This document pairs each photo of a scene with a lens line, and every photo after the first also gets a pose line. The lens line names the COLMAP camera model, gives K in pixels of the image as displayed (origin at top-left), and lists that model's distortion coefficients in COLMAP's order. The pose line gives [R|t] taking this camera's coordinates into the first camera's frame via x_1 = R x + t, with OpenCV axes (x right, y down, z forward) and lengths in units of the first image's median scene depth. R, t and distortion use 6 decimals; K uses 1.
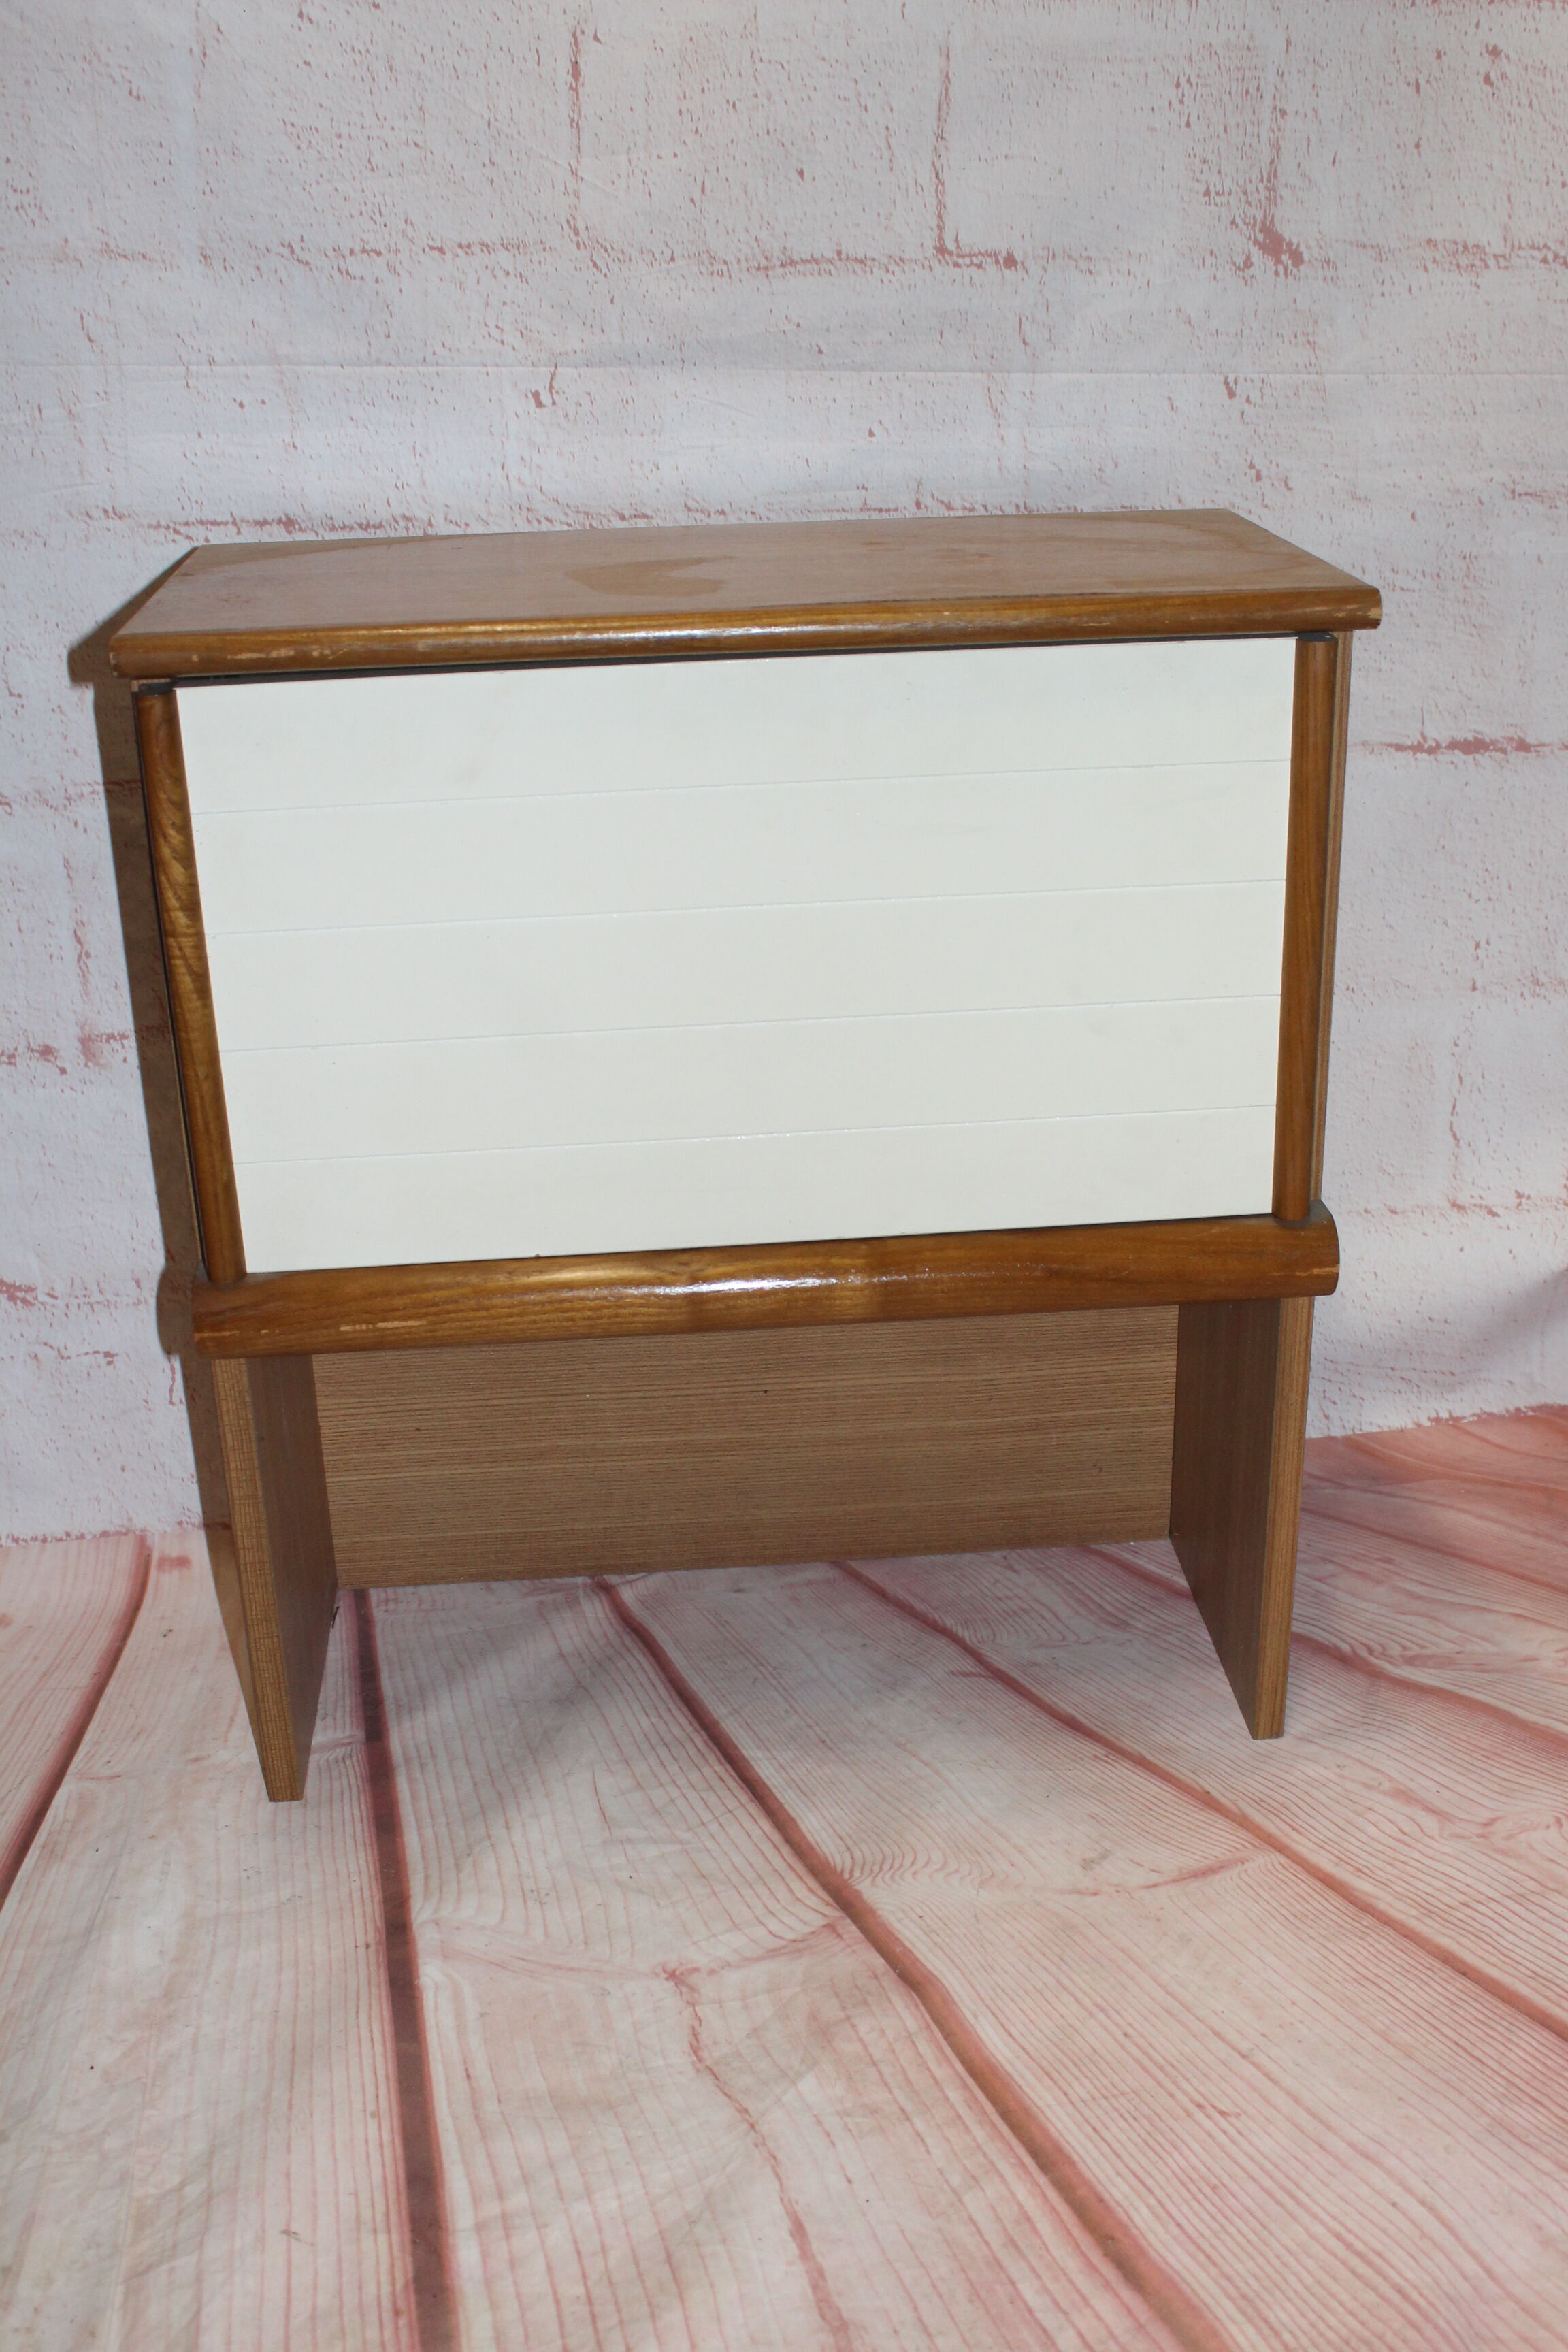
lens RADIAL K [[2479.2, 0, 794.7], [0, 2479.2, 1182.8], [0, 0, 1]] dist [-0.078248, 0.000000]
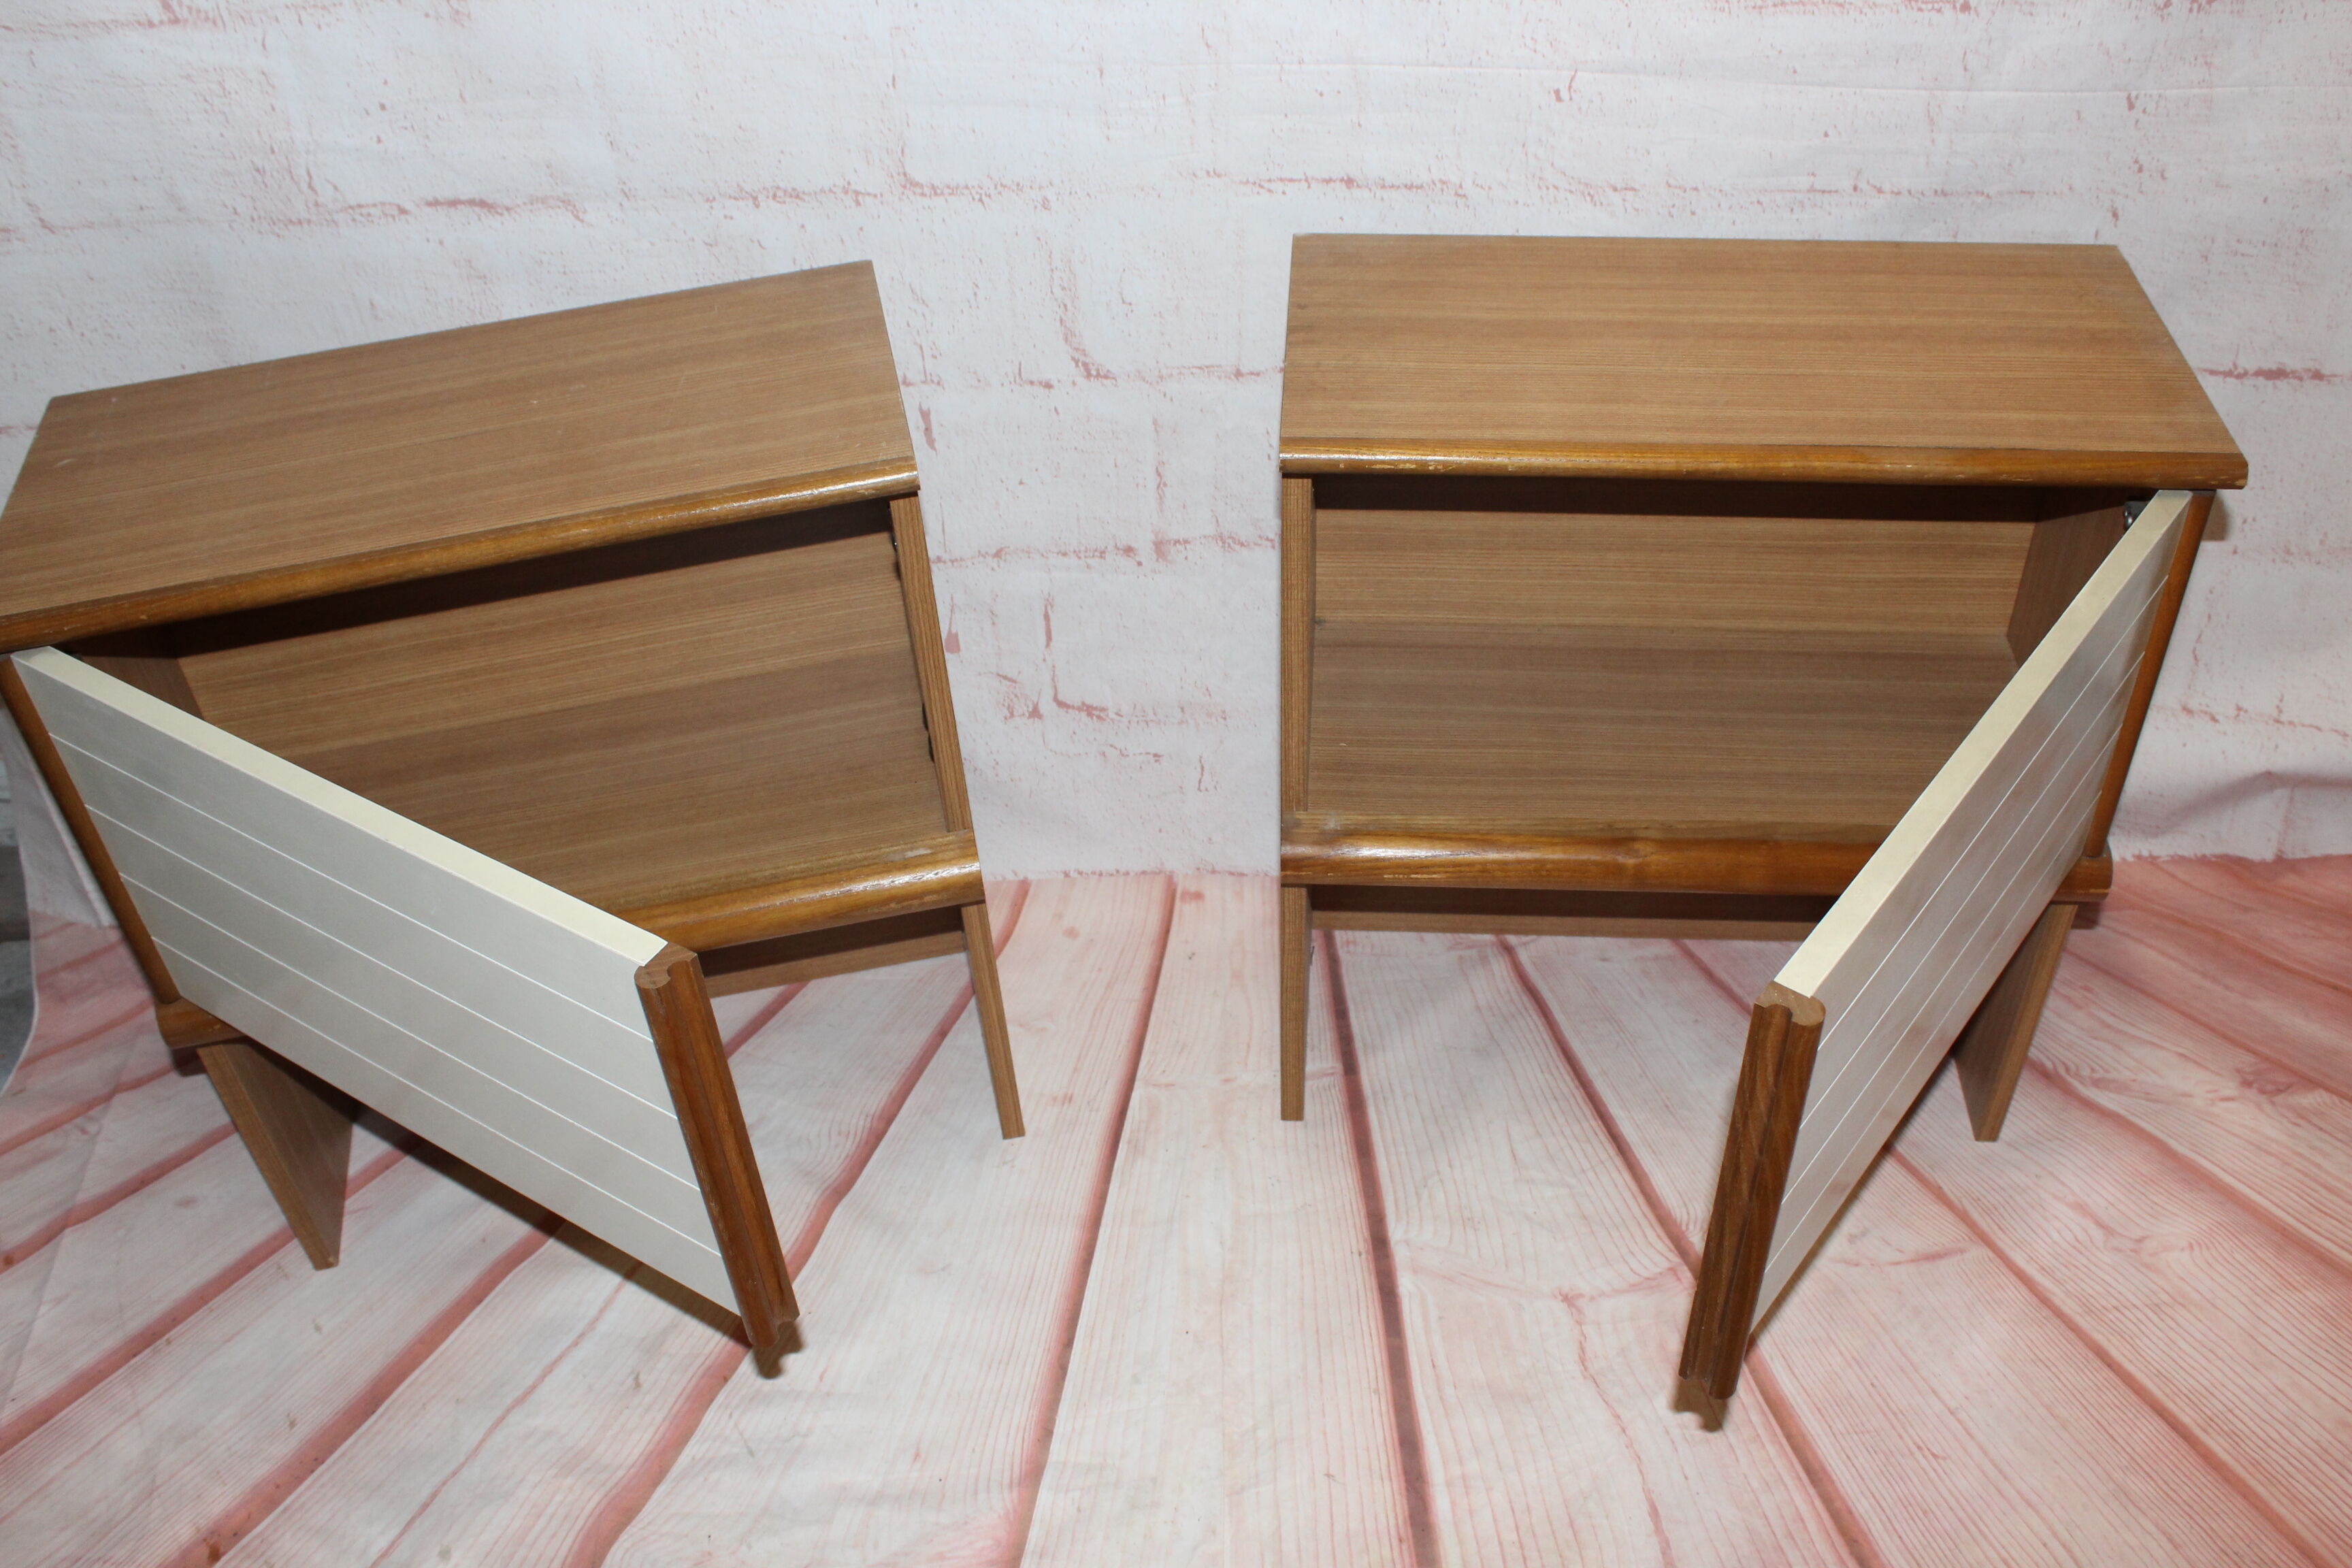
lens RADIAL K [[2133.8, 0, 1168.4], [0, 2133.8, 781.7], [0, 0, 1]] dist [-0.132913, 0.110742]
pose [[0.987738, 0.091287, -0.126652, -0.135243], [-0.047901, 0.949312, 0.310665, -0.315330], [0.148592, -0.300788, 0.942044, -0.126612]]
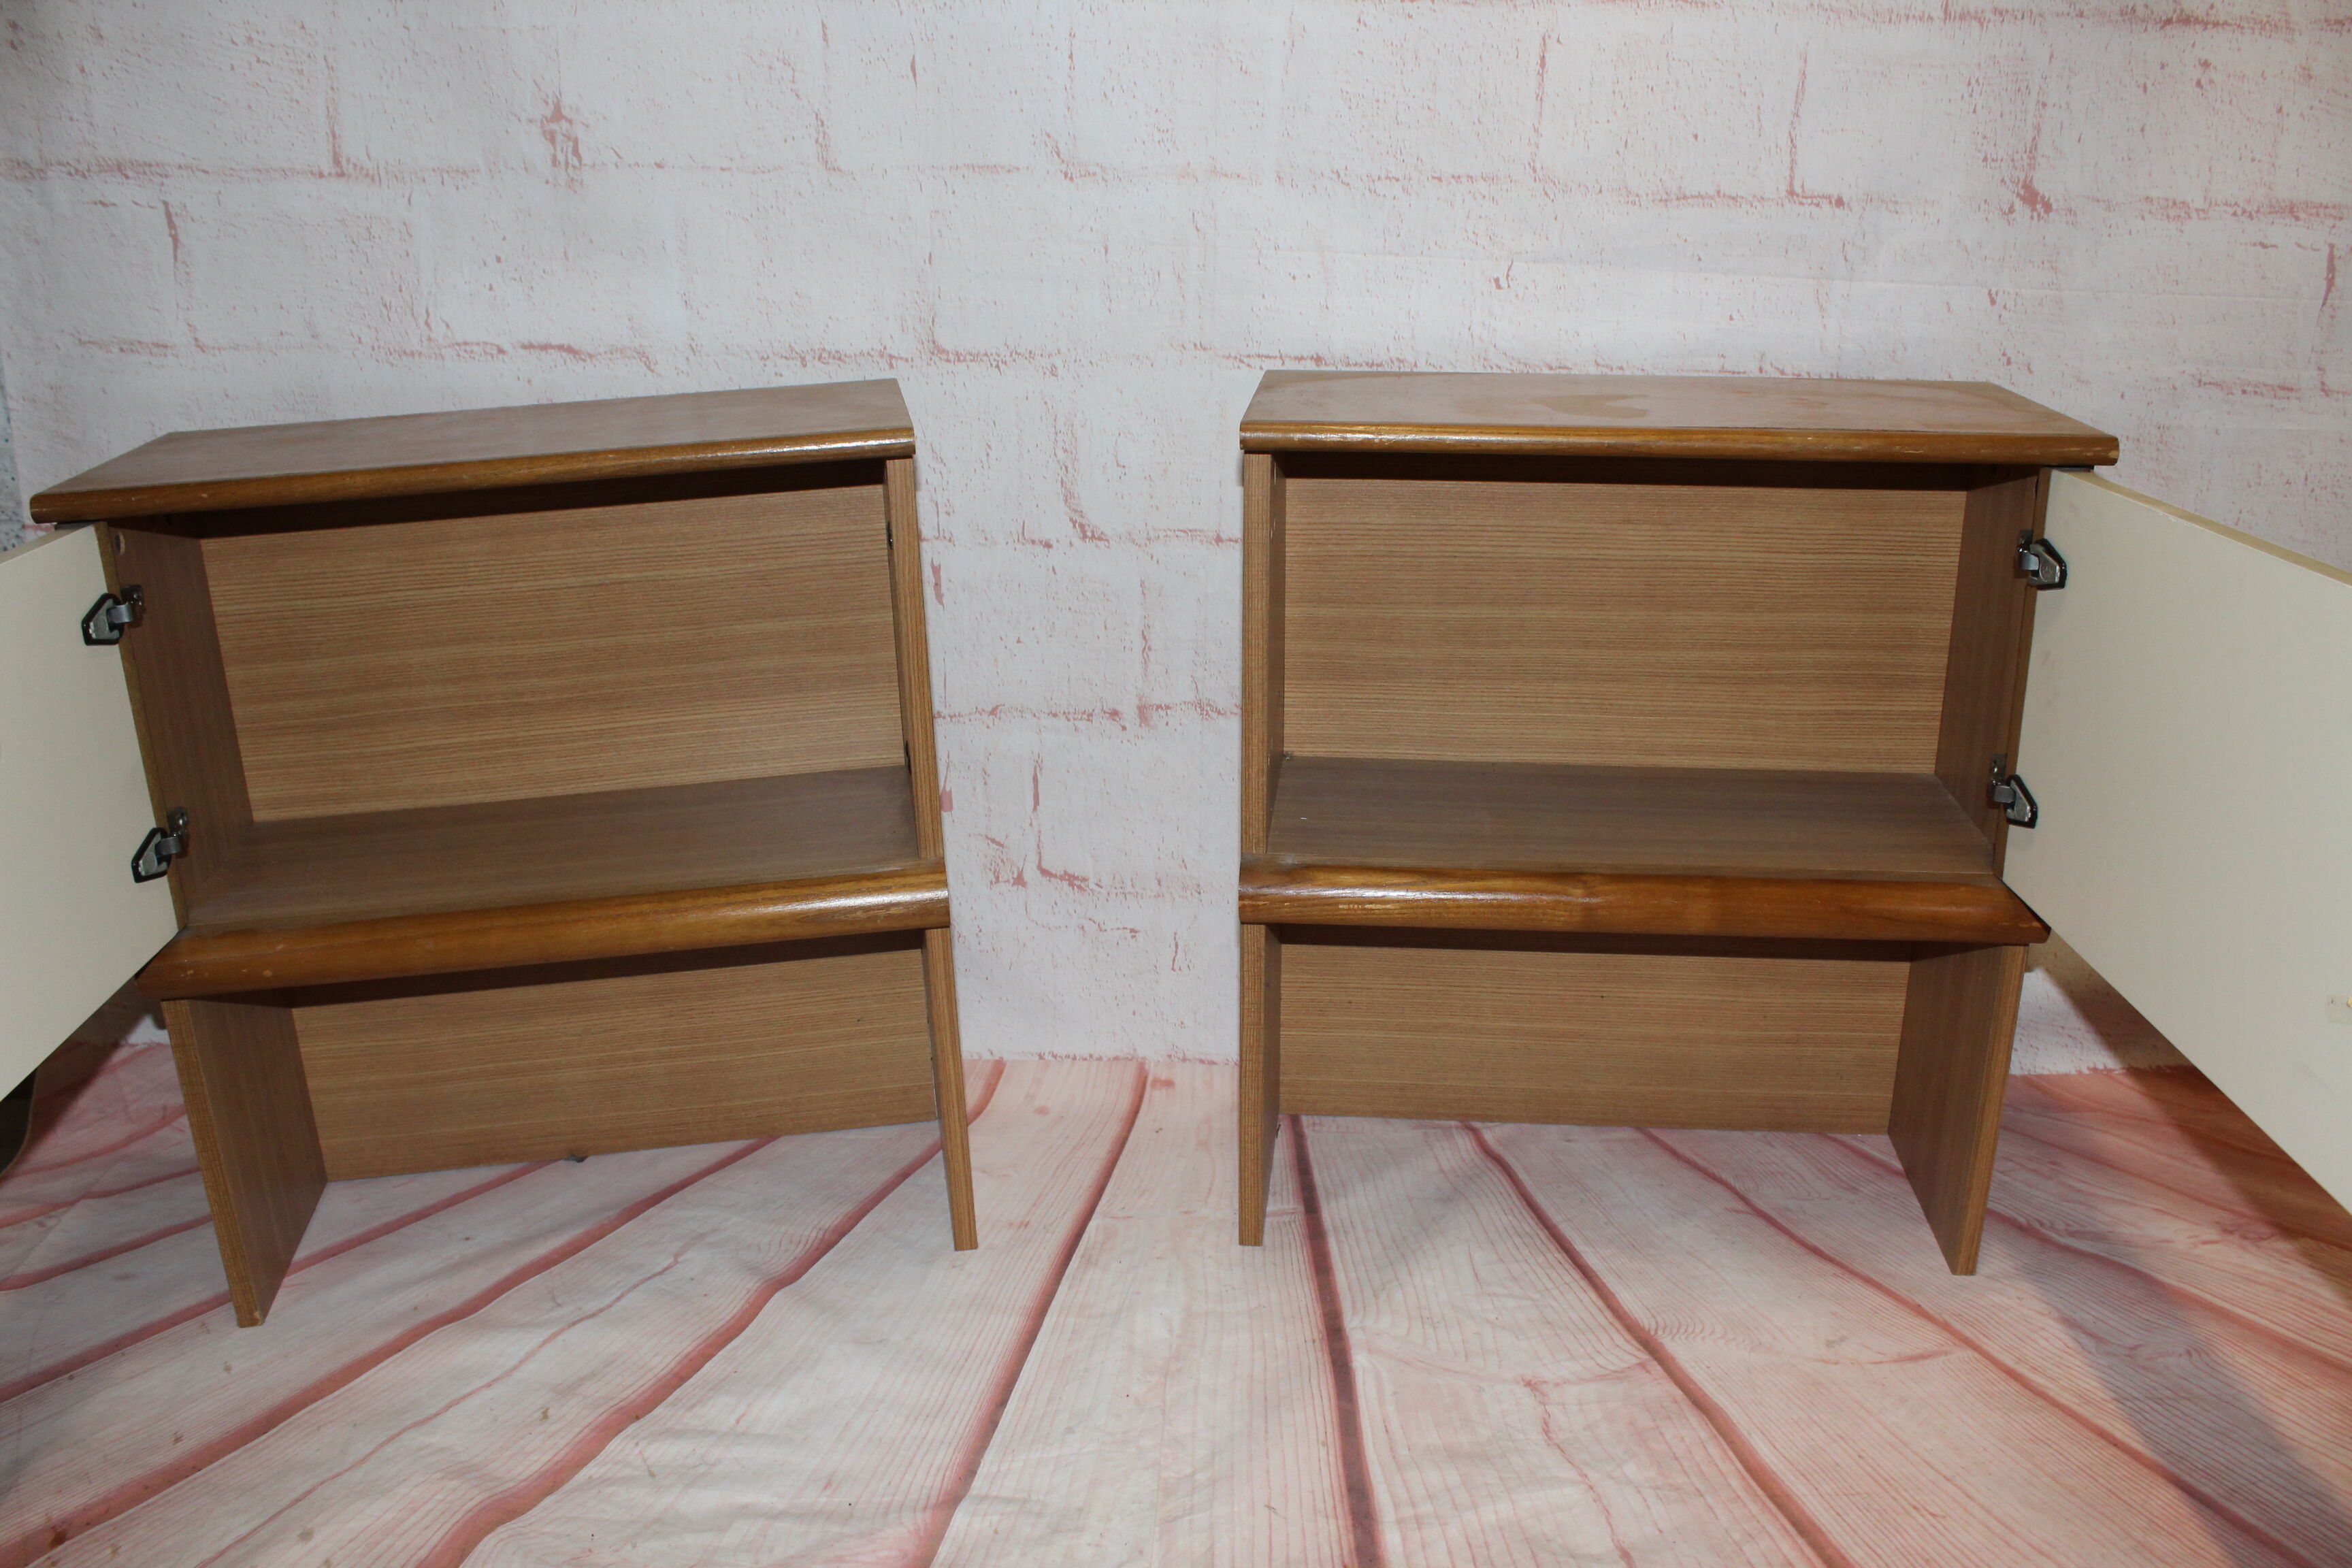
lens RADIAL K [[1968.9, 0, 1161.2], [0, 1968.9, 787.4], [0, 0, 1]] dist [-0.150231, 0.122395]
pose [[0.981196, 0.075006, -0.177841, -0.074769], [-0.085945, 0.994802, -0.054613, 0.053638], [0.172821, 0.068870, 0.982543, -0.130564]]
